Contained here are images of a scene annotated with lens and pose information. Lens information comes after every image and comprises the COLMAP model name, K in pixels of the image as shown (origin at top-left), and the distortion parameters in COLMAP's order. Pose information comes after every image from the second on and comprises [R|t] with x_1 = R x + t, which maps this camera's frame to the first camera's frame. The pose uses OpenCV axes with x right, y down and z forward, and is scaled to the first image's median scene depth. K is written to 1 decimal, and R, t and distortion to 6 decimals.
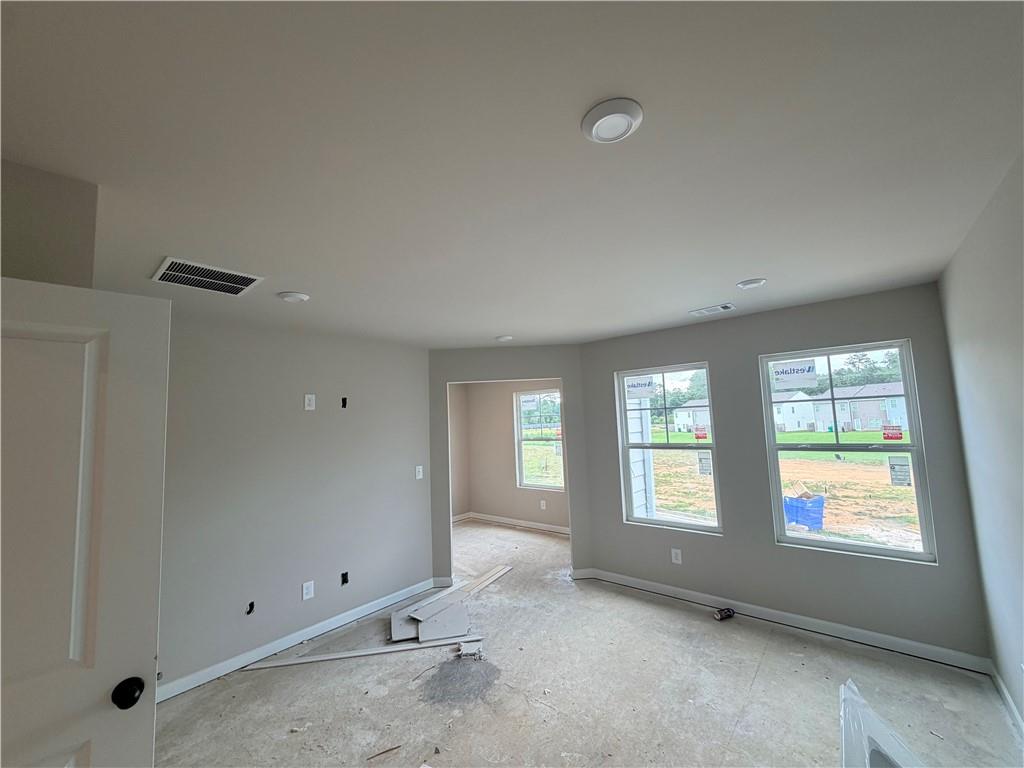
lens RADIAL K [[409.8, 0, 516.0], [0, 409.8, 381.3], [0, 0, 1]] dist [0.002805, -0.000425]
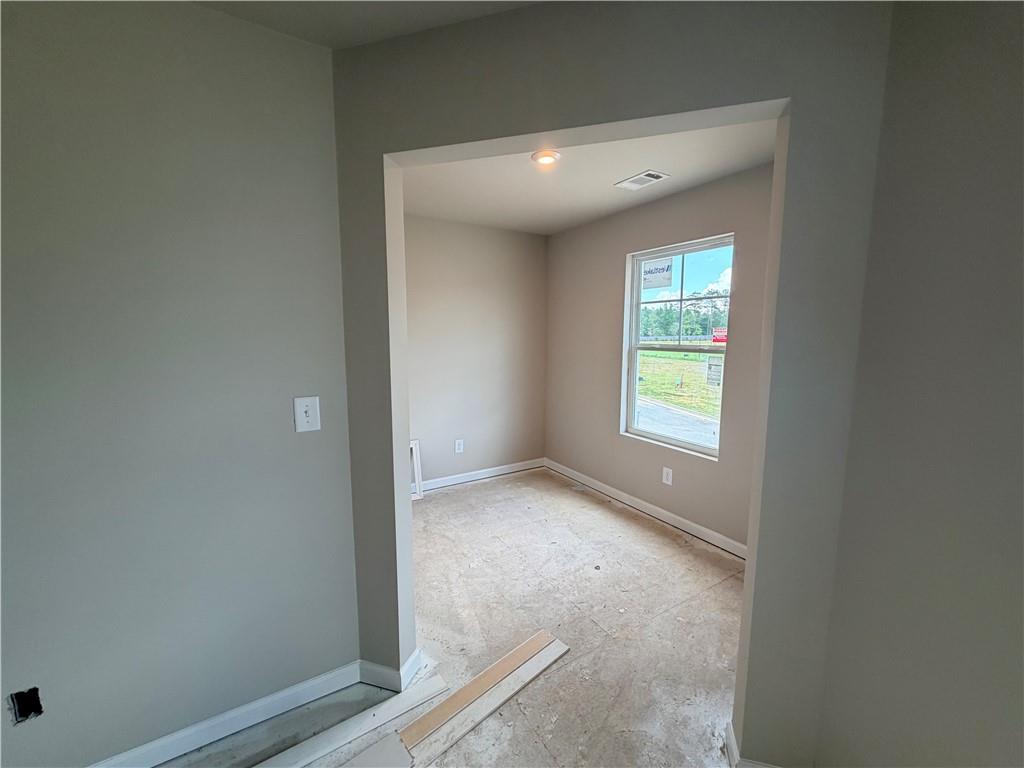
lens RADIAL K [[409.8, 0, 511.6], [0, 409.8, 389.4], [0, 0, 1]] dist [0.002805, -0.000425]
pose [[0.946278, 0.084152, -0.312212, 0.034956], [-0.006858, 0.970548, 0.240812, 0.079383], [0.323282, -0.225734, 0.918985, 0.518390]]
